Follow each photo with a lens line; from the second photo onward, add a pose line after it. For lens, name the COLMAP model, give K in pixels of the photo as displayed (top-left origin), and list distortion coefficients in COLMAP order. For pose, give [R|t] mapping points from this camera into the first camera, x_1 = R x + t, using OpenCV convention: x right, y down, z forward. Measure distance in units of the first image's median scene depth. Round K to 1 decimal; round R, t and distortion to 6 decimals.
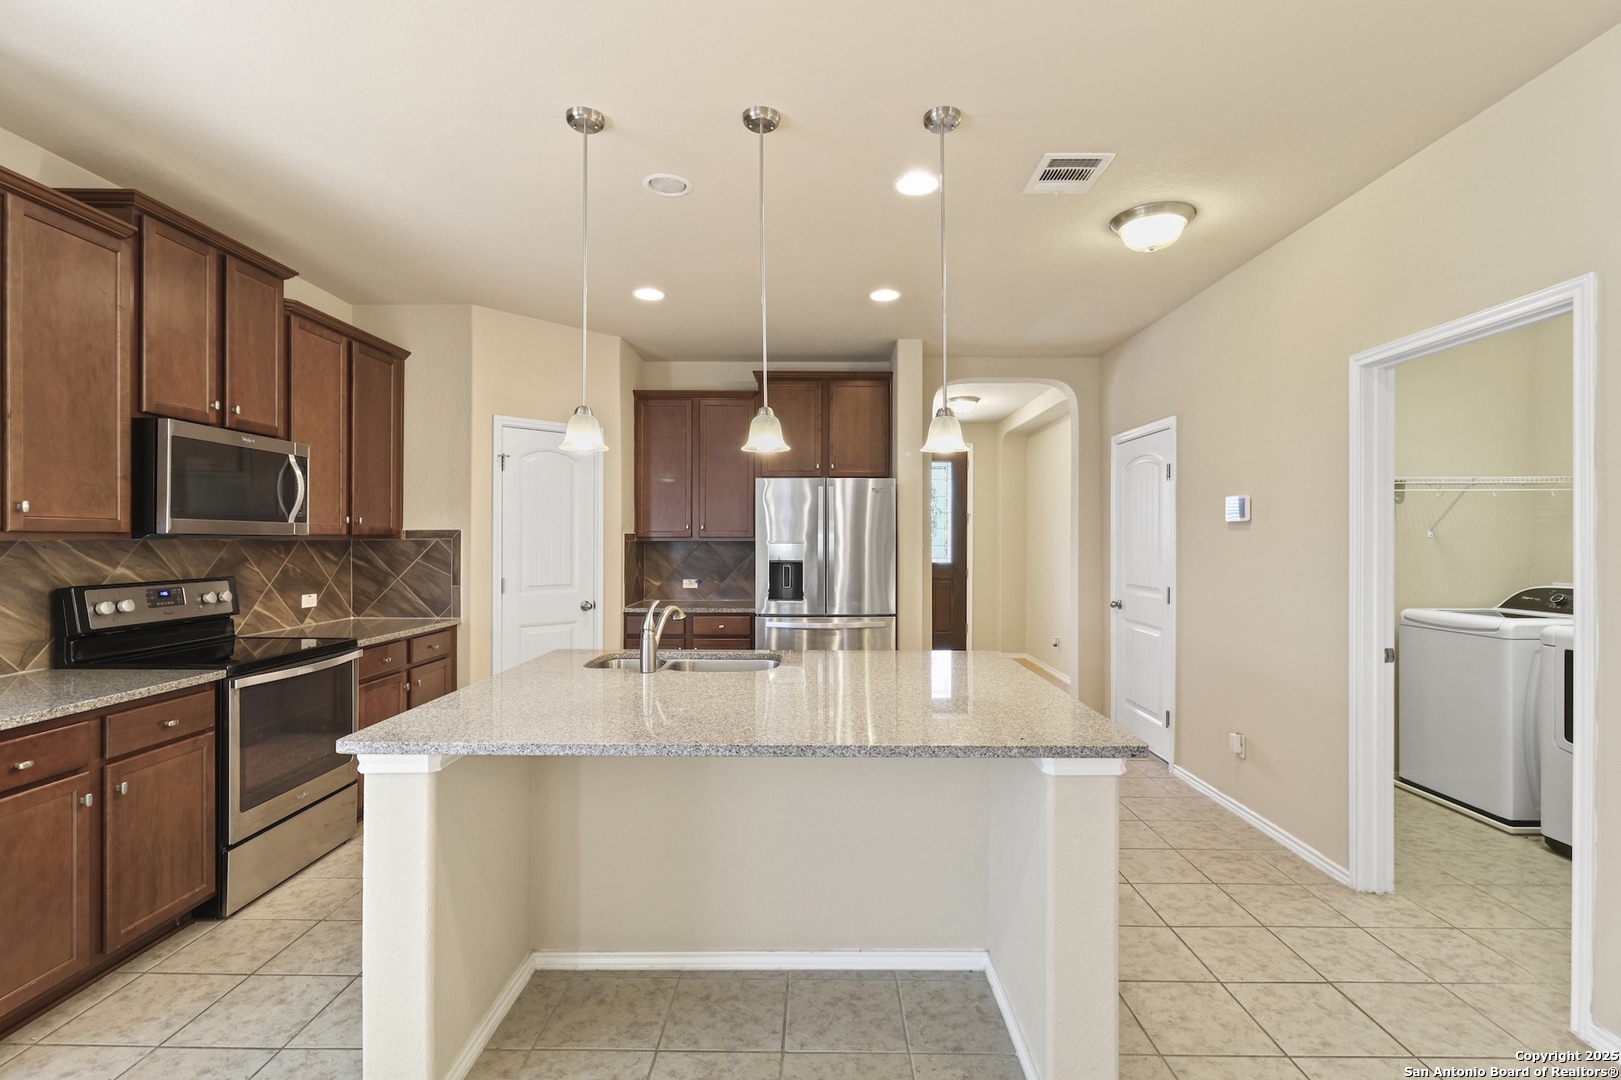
lens RADIAL K [[753.9, 0, 810.5], [0, 753.9, 540.0], [0, 0, 1]] dist [0.003809, -0.000877]
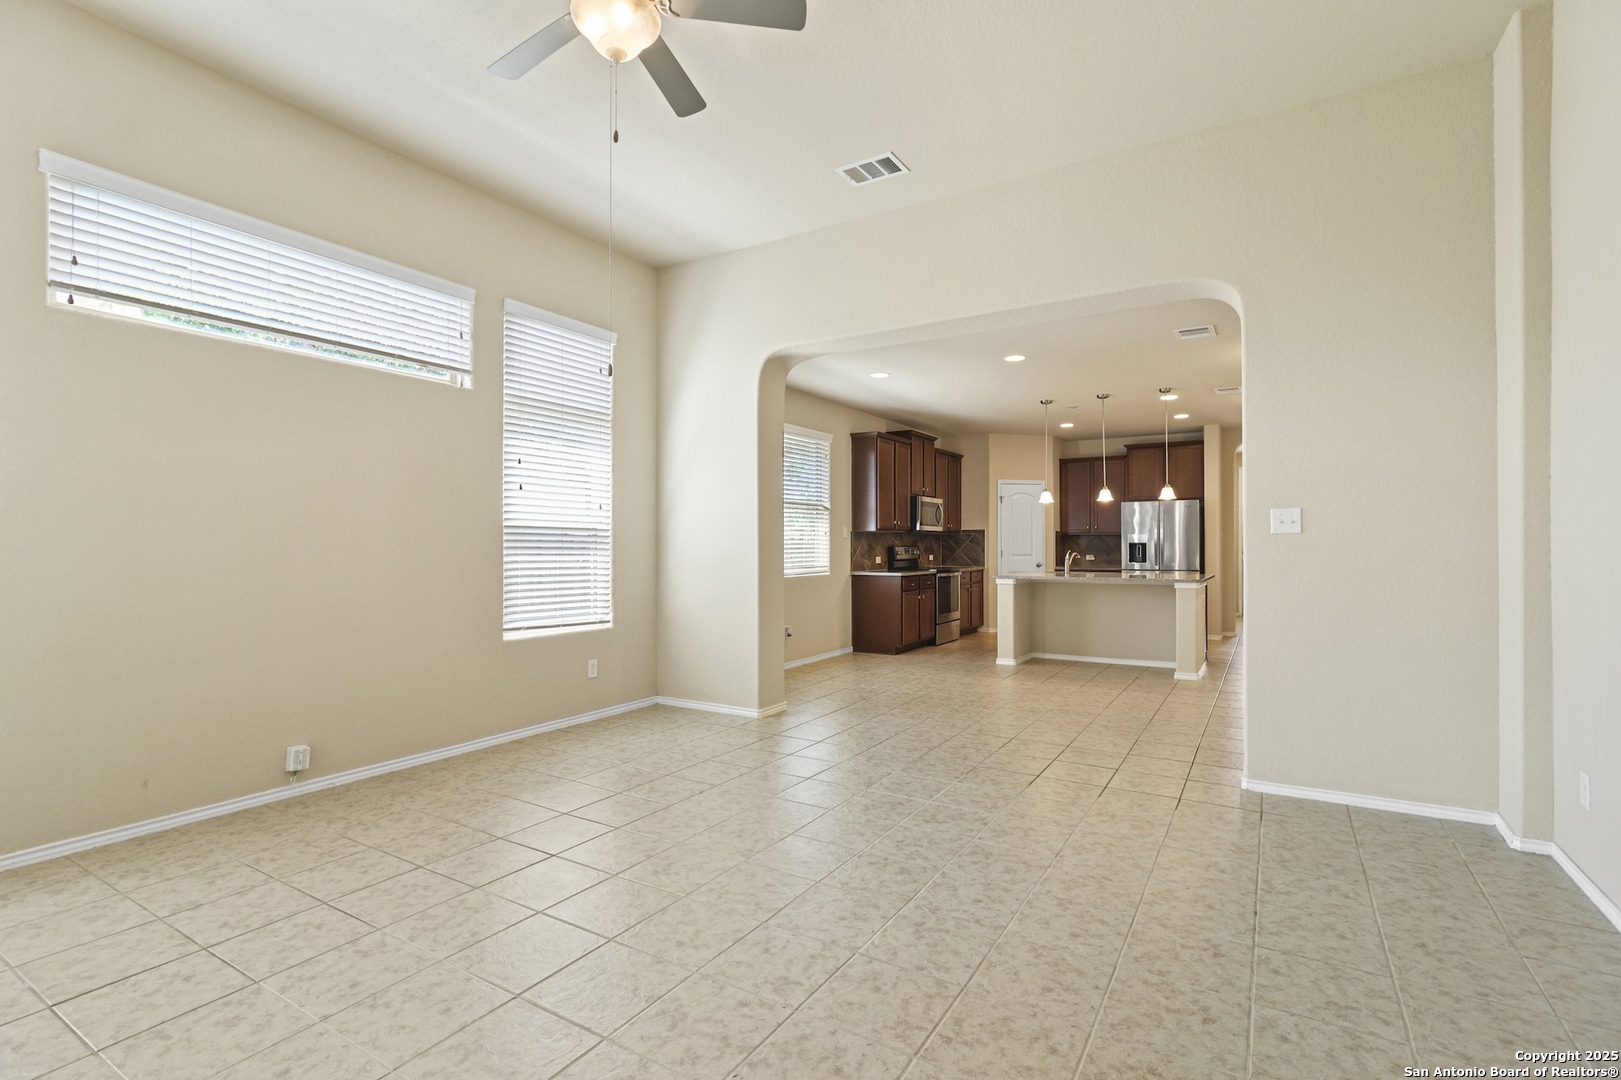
lens RADIAL K [[752.5, 0, 812.5], [0, 752.5, 531.9], [0, 0, 1]] dist [0.001208, -0.000115]
pose [[0.857117, -0.011785, -0.514987, 0.328979], [0.001912, 0.999804, -0.019697, 0.045929], [0.515118, 0.015898, 0.856972, -1.490872]]
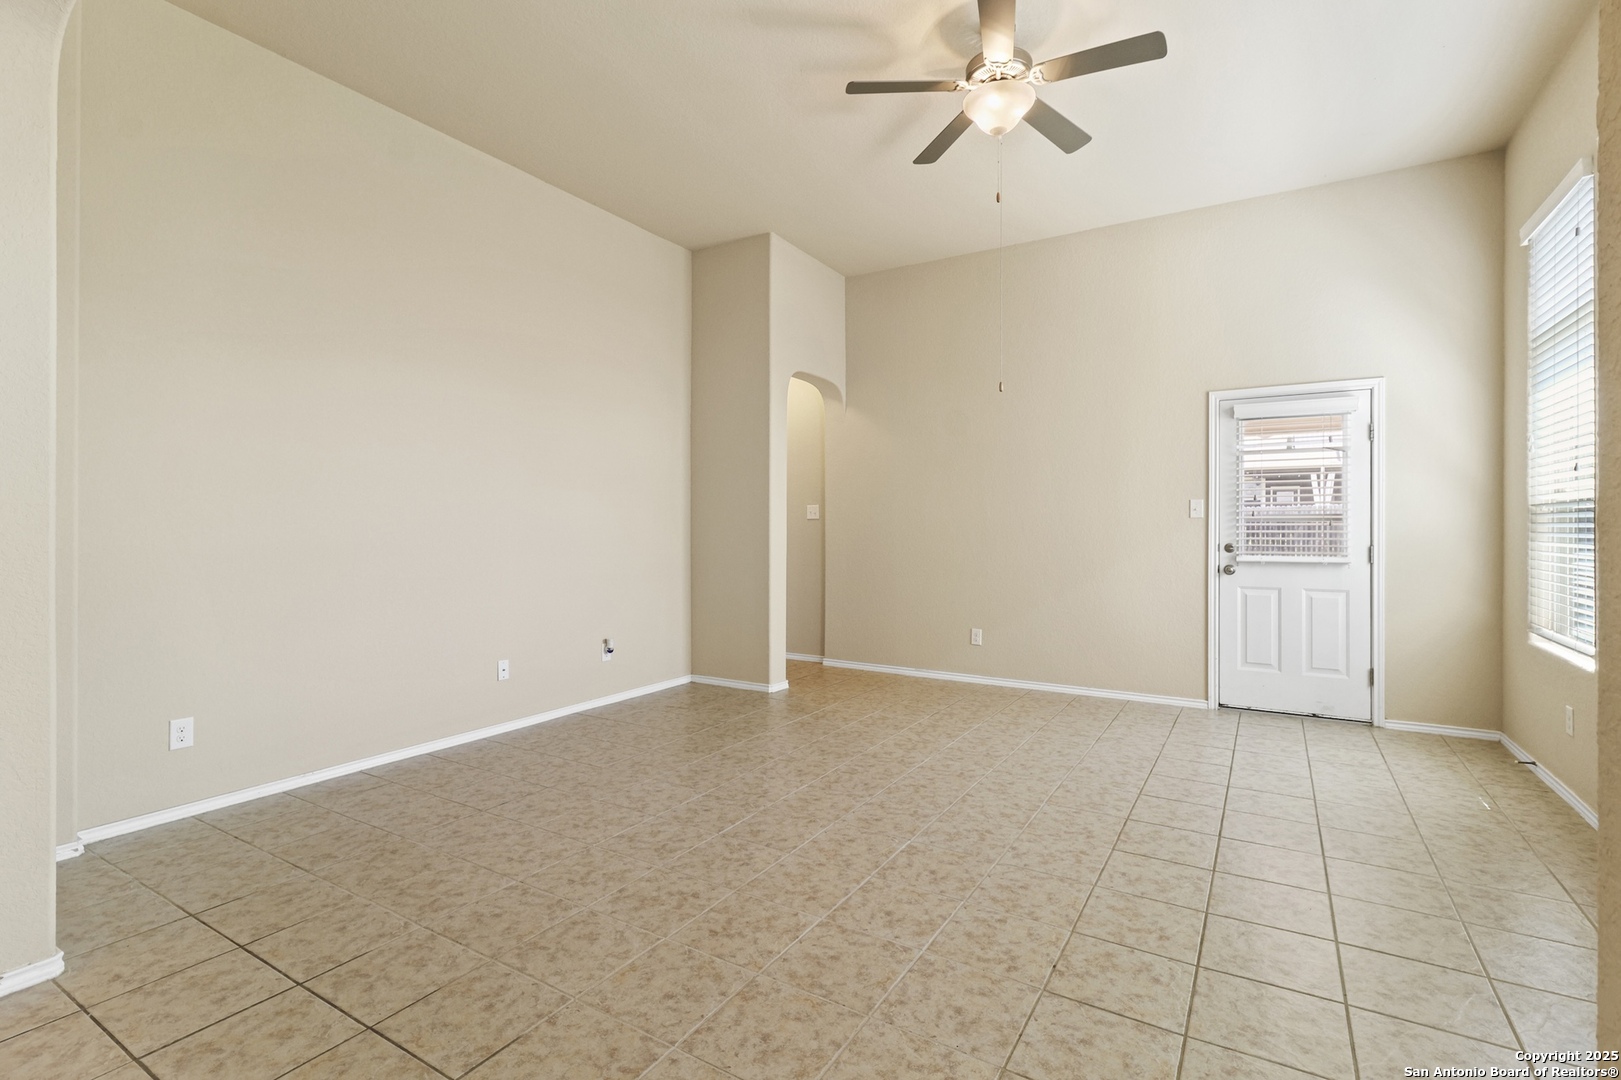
lens RADIAL K [[752.5, 0, 812.5], [0, 752.5, 531.9], [0, 0, 1]] dist [0.001208, -0.000115]
pose [[-0.858841, -0.007650, 0.512185, -0.421300], [-0.003792, 0.999956, 0.008576, 0.044332], [-0.512228, 0.005423, -0.858832, -0.177534]]
